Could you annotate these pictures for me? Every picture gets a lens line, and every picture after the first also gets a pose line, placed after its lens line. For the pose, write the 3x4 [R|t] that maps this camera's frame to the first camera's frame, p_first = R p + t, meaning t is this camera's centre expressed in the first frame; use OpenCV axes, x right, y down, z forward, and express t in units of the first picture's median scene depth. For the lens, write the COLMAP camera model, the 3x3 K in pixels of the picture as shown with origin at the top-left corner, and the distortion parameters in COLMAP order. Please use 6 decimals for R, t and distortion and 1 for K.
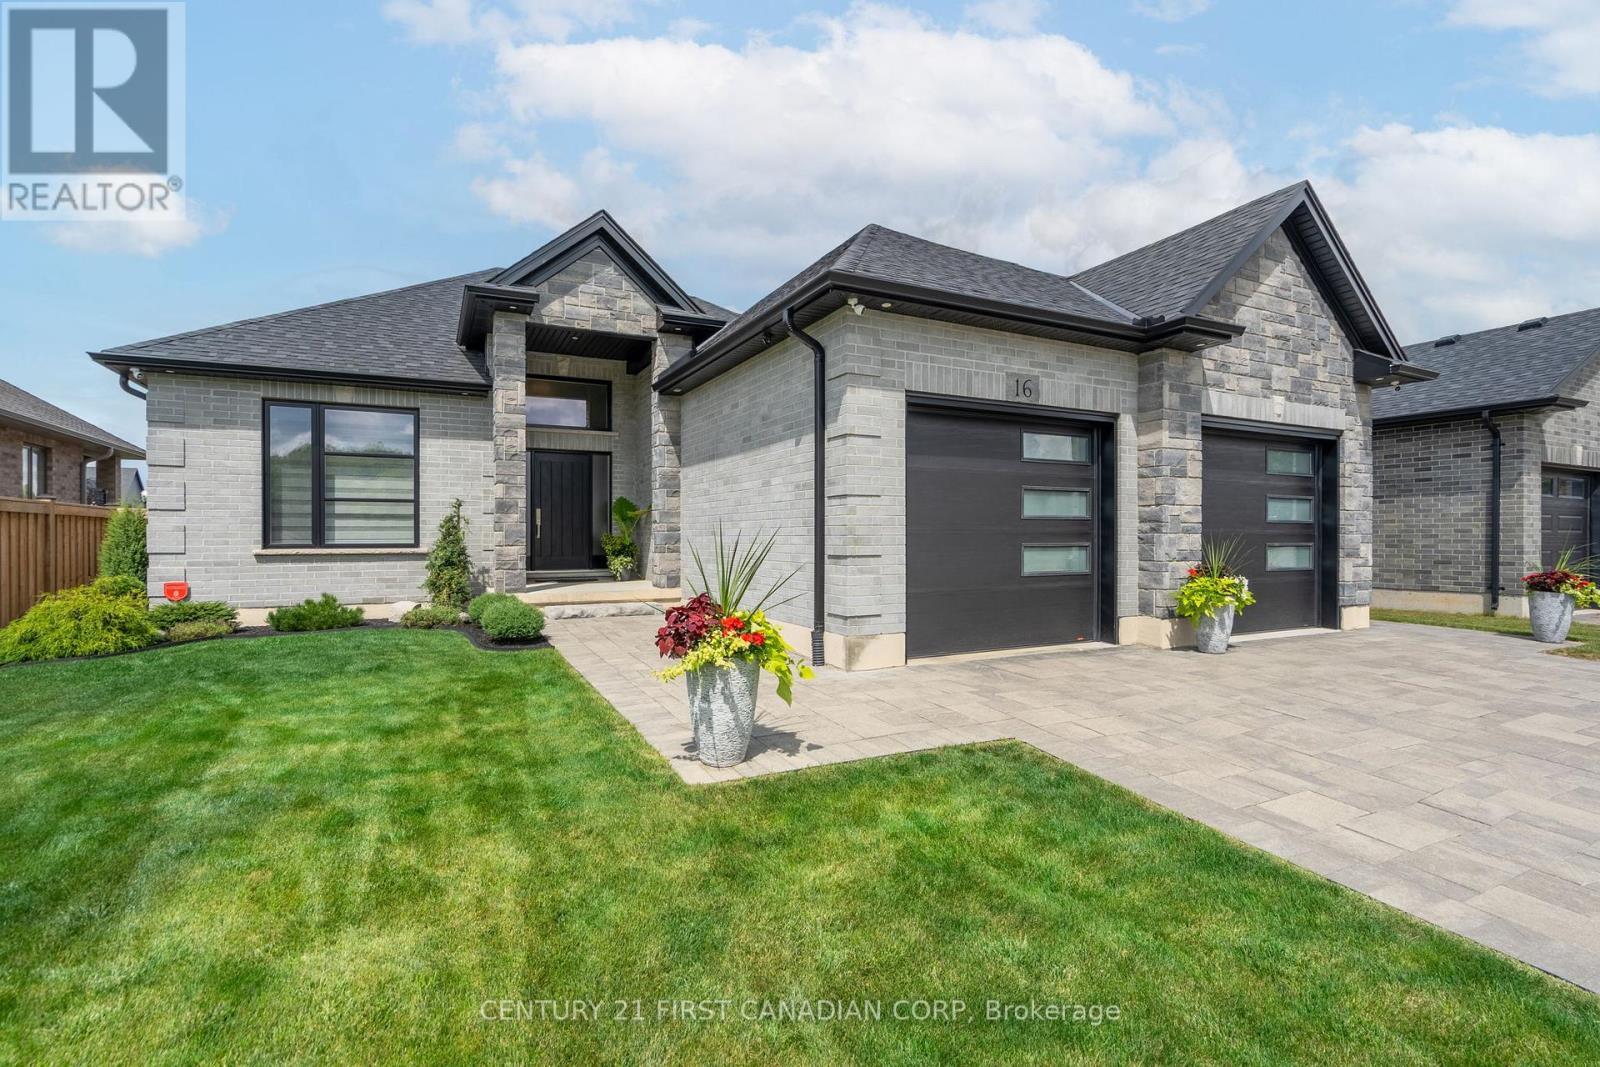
lens RADIAL K [[739.1, 0, 795.7], [0, 739.1, 533.8], [0, 0, 1]] dist [0.002087, 0.000536]
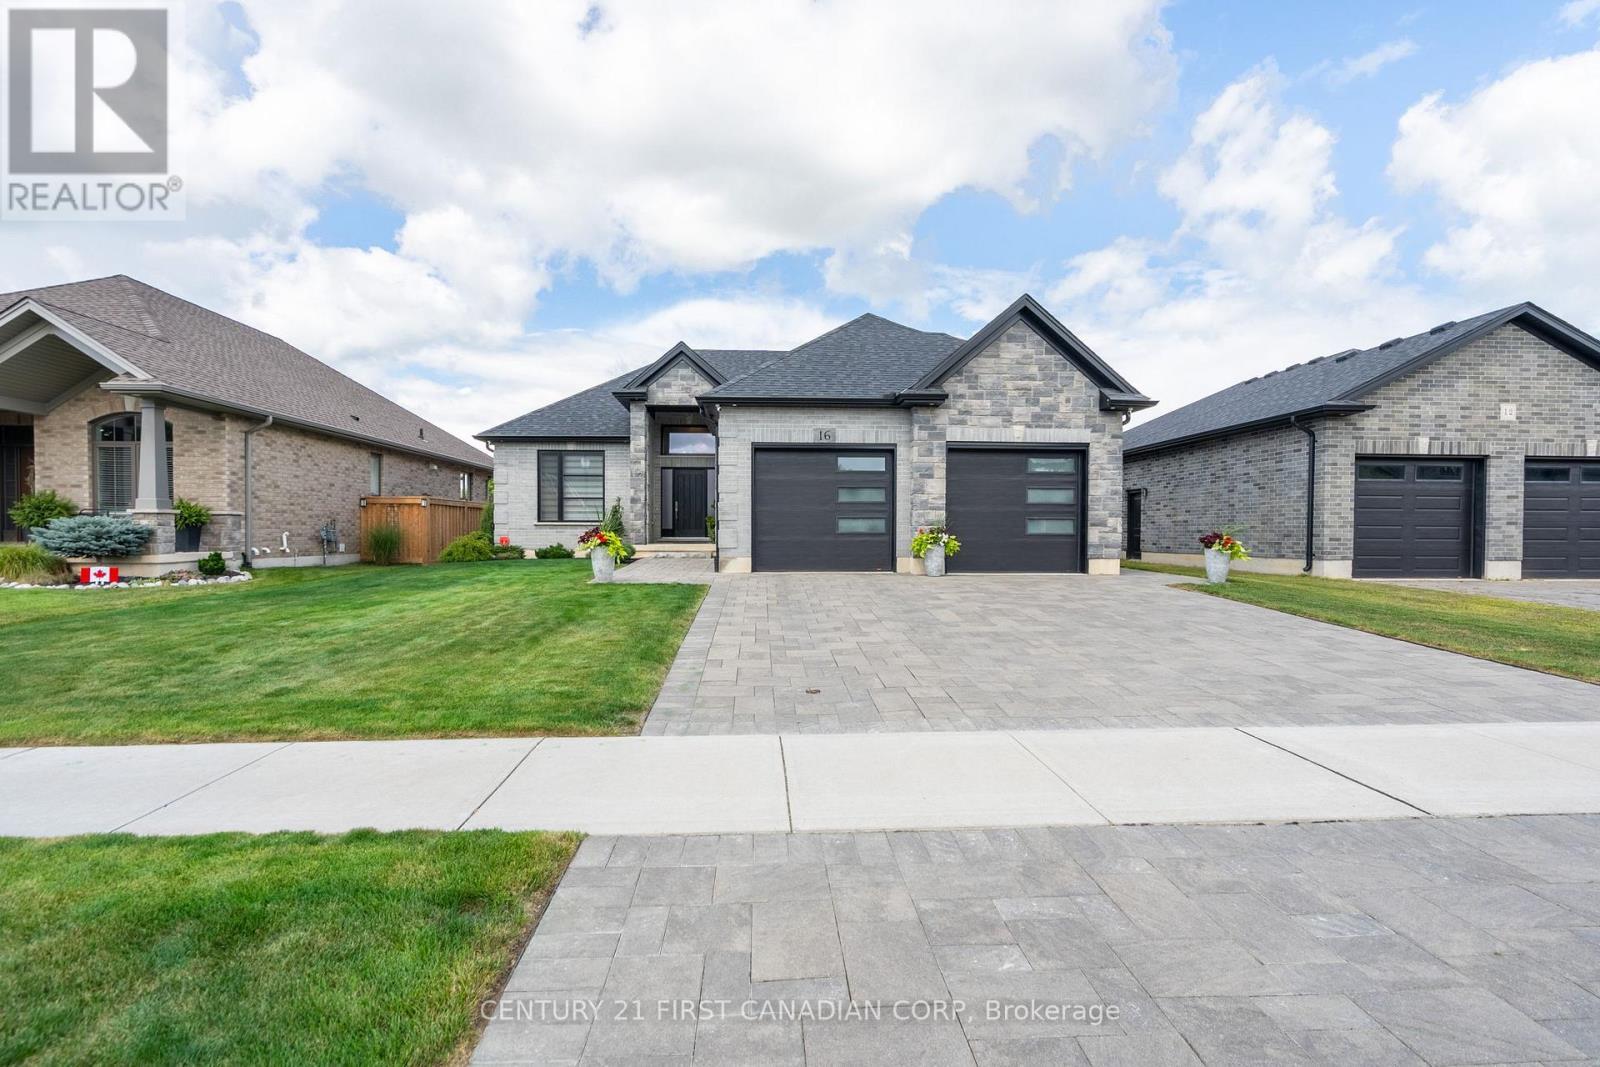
lens RADIAL K [[739.1, 0, 803.7], [0, 739.1, 533.0], [0, 0, 1]] dist [0.002087, 0.000536]
pose [[0.917343, 0.004372, -0.398073, 0.848632], [-0.001779, 0.999975, 0.006883, 0.037706], [0.398093, -0.005606, 0.917328, -0.657831]]
